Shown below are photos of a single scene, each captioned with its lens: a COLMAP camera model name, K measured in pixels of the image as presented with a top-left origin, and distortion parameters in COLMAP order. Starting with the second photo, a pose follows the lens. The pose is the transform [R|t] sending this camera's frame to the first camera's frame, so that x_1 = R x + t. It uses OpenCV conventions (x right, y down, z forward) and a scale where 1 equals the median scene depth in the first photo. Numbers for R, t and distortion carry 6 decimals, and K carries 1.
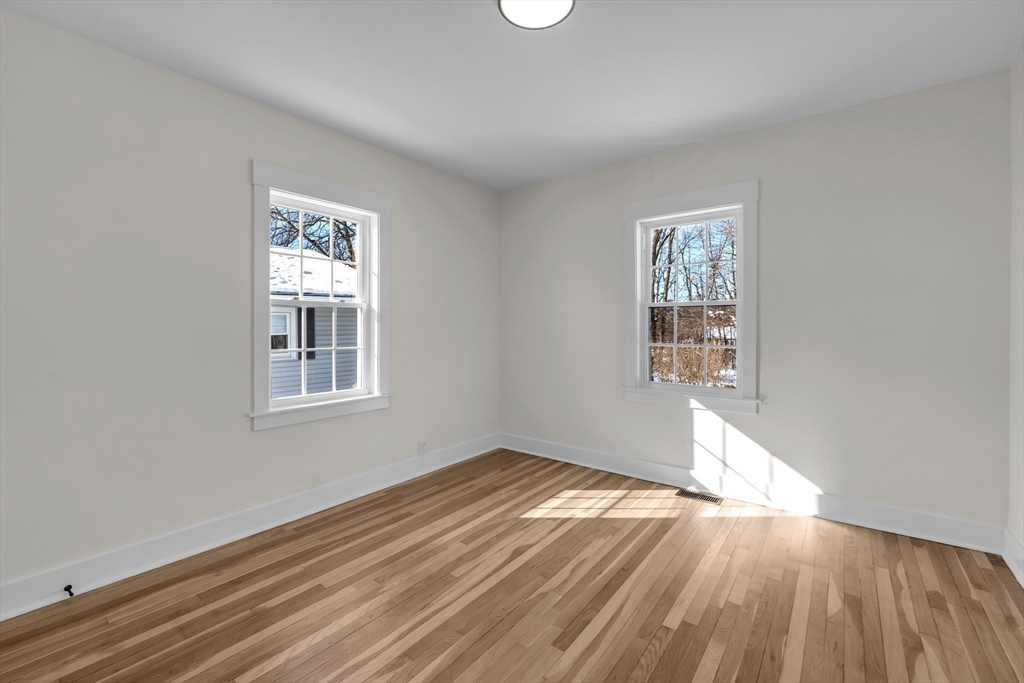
lens RADIAL K [[438.0, 0, 509.0], [0, 438.0, 335.3], [0, 0, 1]] dist [-0.000280, -0.002406]
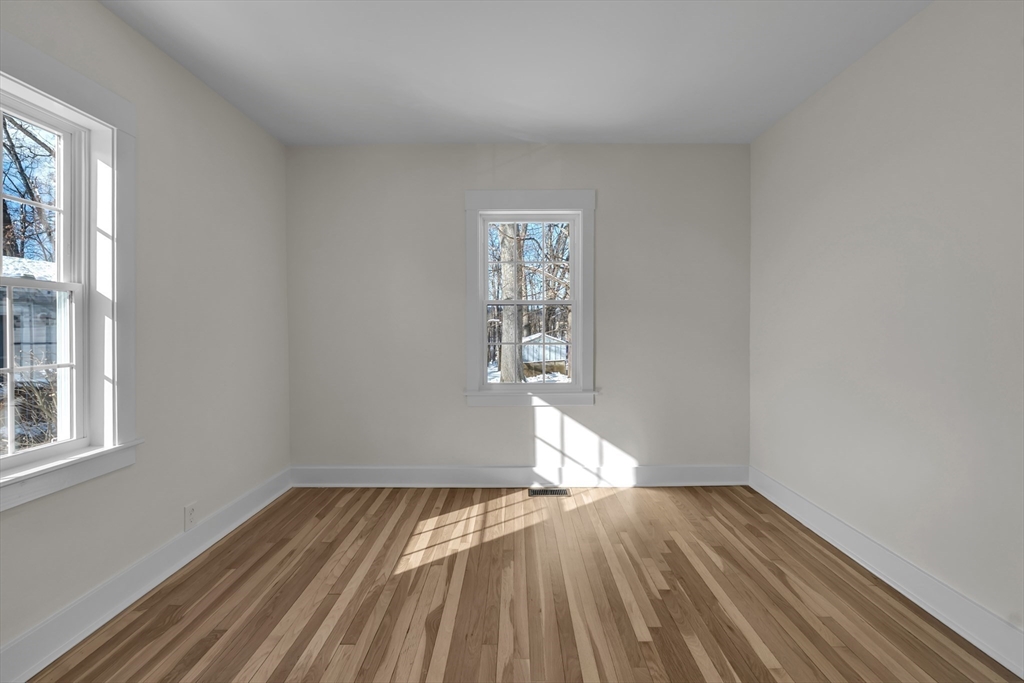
lens RADIAL K [[438.0, 0, 515.3], [0, 438.0, 331.8], [0, 0, 1]] dist [-0.000280, -0.002406]
pose [[0.789990, -0.010286, 0.613033, -0.250650], [0.016215, 0.999860, -0.004119, -0.000651], [-0.612905, 0.013195, 0.790047, 0.244150]]
